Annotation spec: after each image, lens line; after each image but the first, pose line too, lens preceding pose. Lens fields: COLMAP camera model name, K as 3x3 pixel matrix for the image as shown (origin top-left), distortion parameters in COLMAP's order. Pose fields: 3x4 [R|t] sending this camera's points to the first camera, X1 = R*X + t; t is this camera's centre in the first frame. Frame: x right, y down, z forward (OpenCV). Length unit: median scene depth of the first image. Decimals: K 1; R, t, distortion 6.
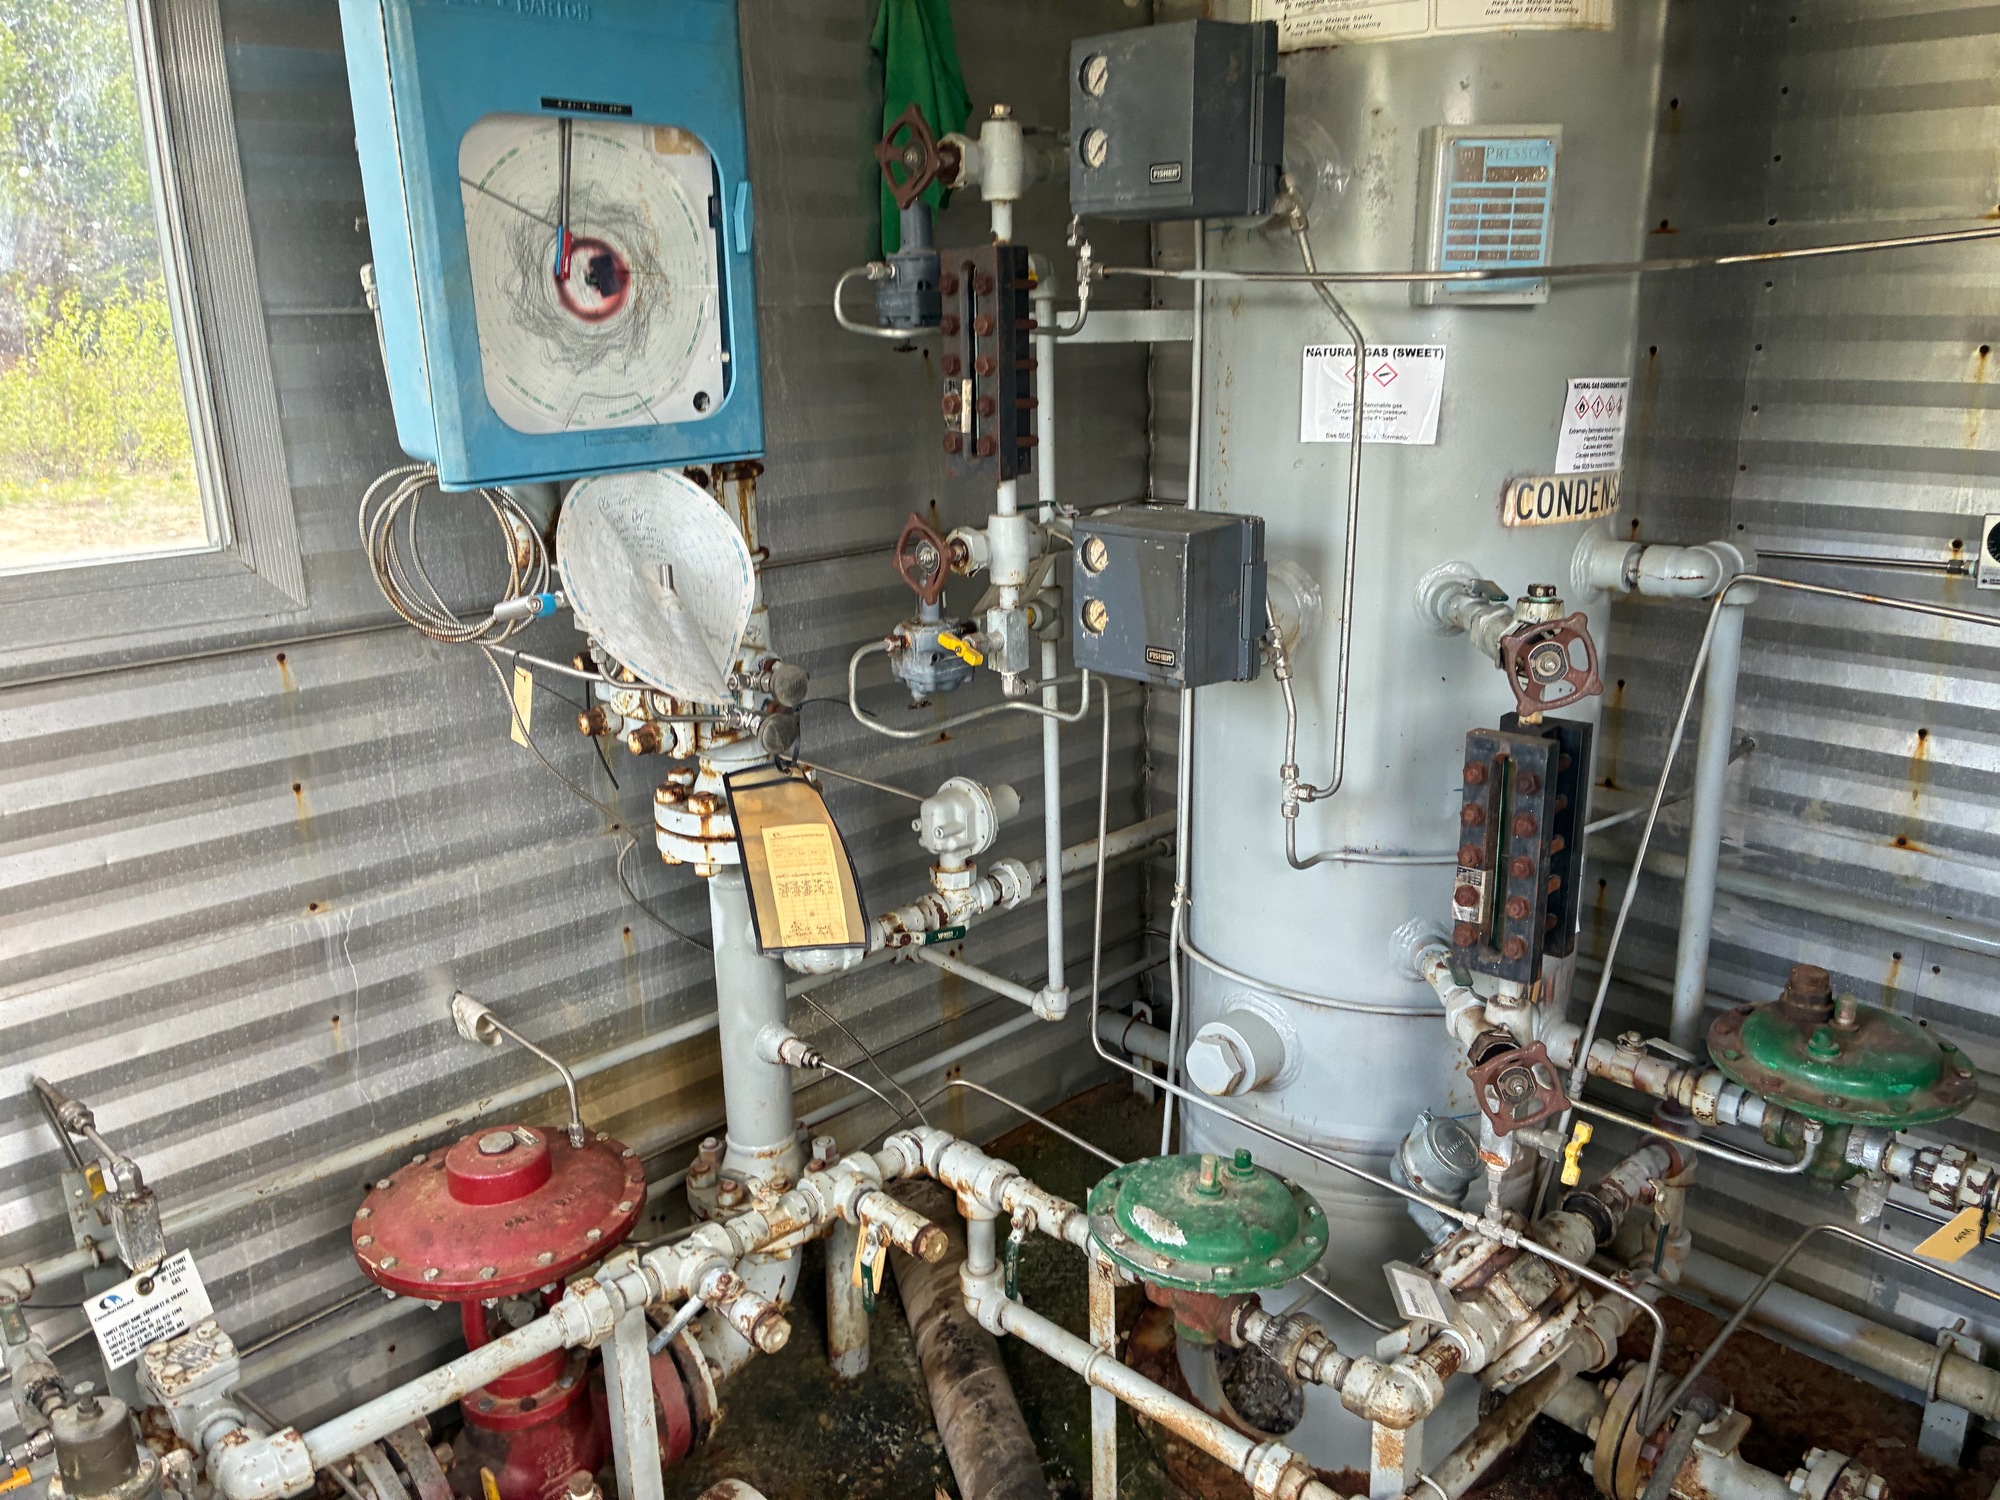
lens RADIAL K [[1529.1, 0, 1026.1], [0, 1529.1, 741.7], [0, 0, 1]] dist [0.052592, -0.061446]
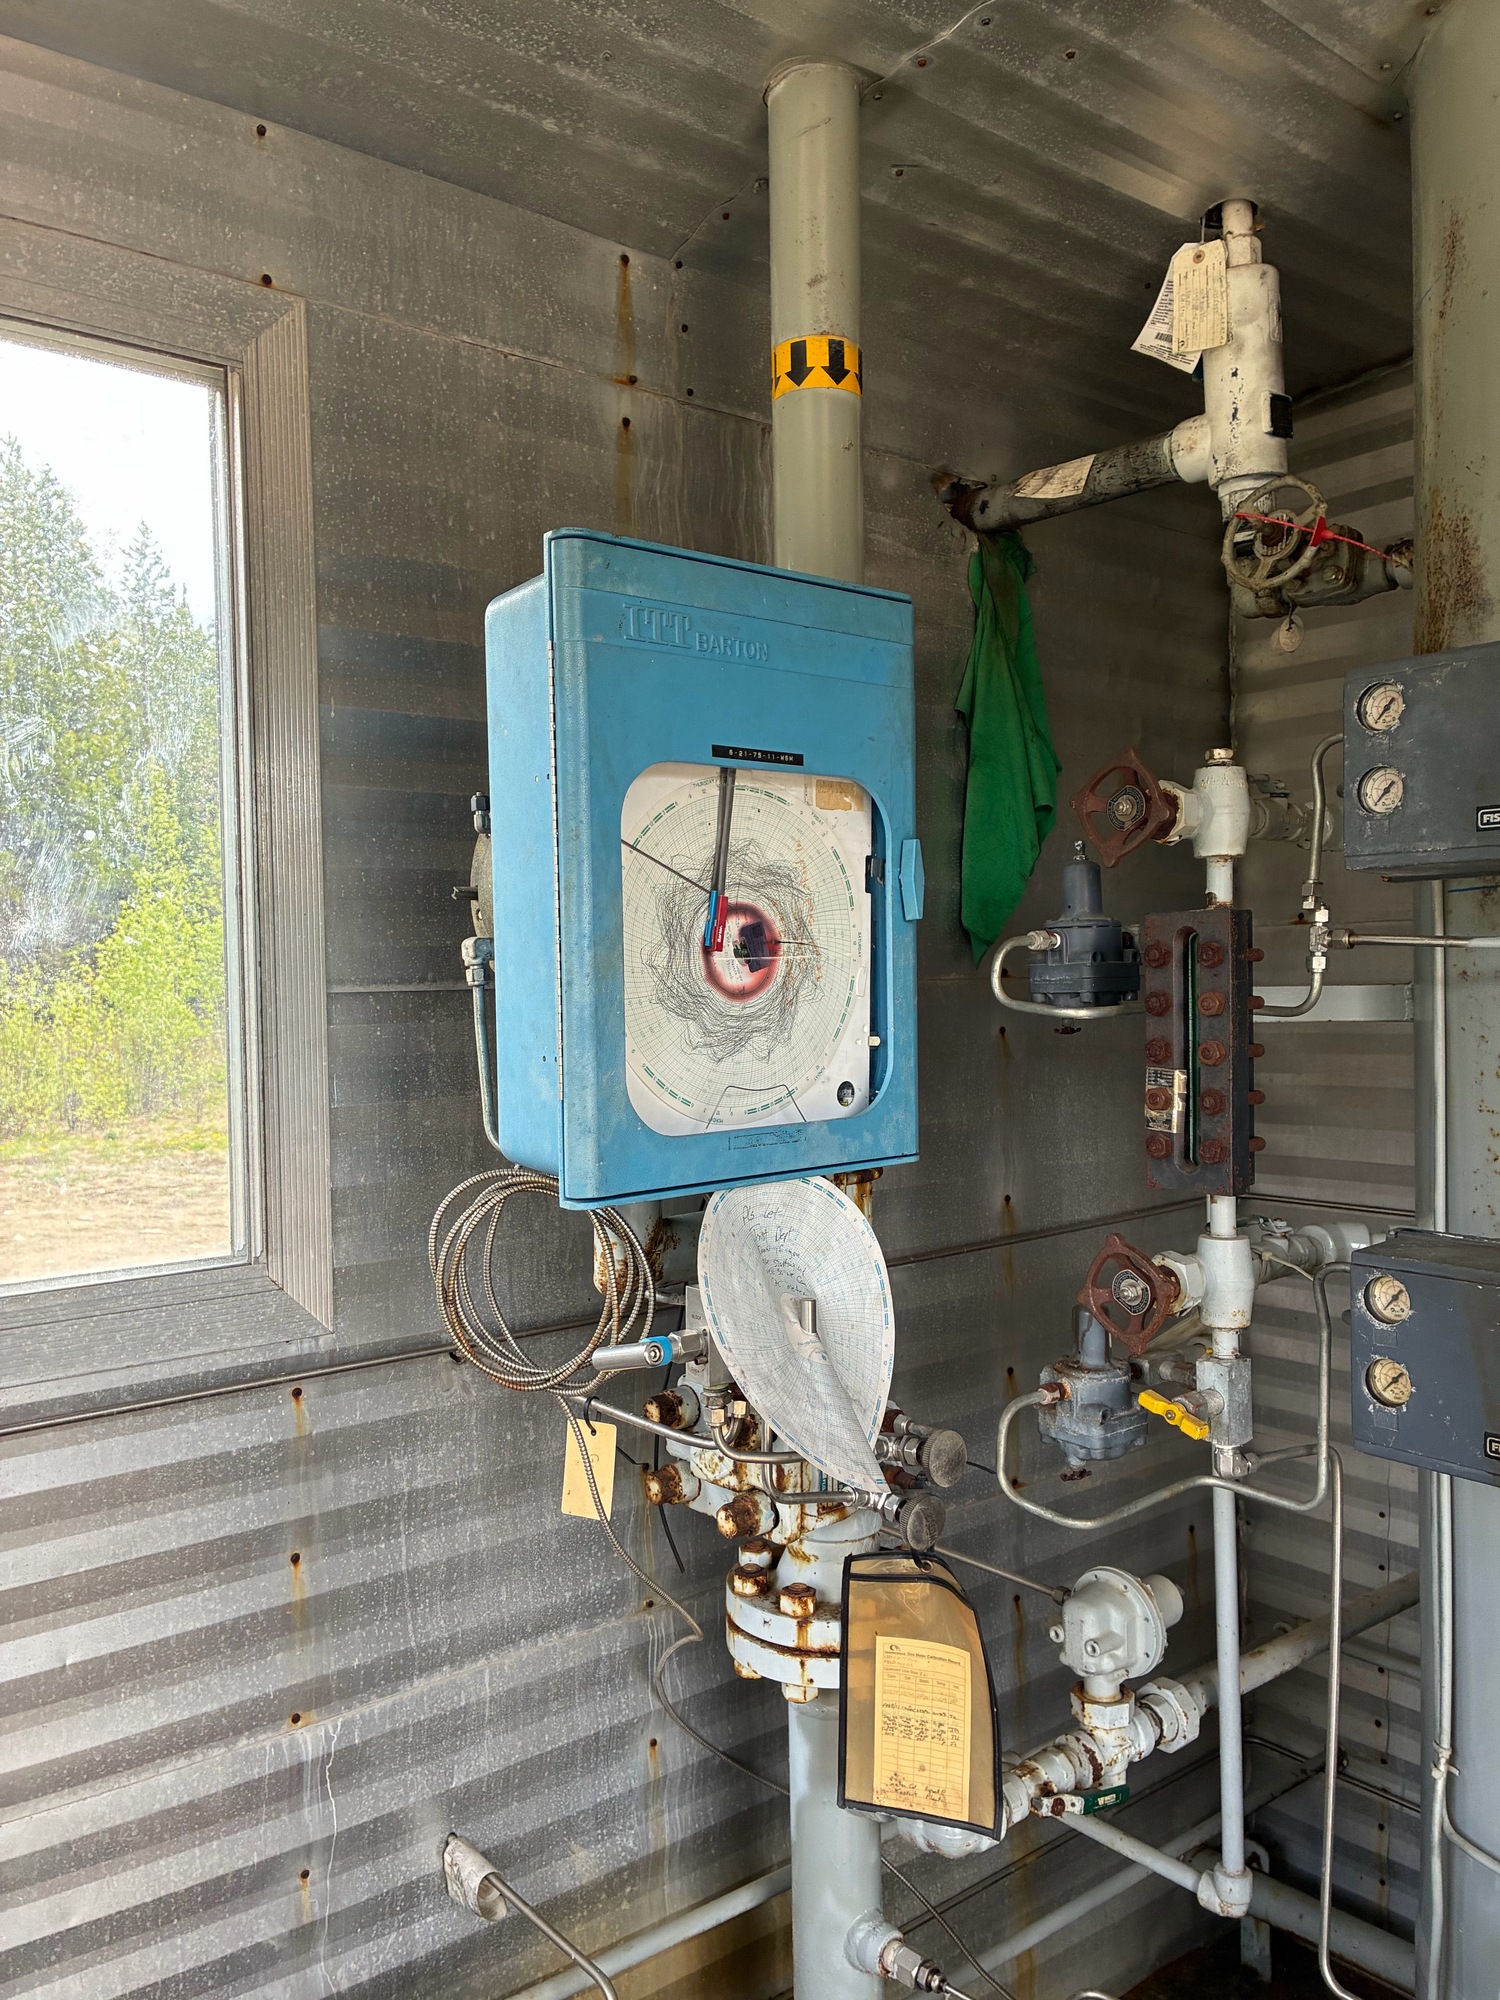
lens RADIAL K [[1529.1, 0, 737.2], [0, 1529.1, 1006.8], [0, 0, 1]] dist [0.052592, -0.061446]
pose [[0.994344, 0.001131, -0.106200, -0.168856], [-0.028036, 0.967269, -0.252201, -0.055745], [0.102438, 0.253752, 0.961830, 0.189318]]
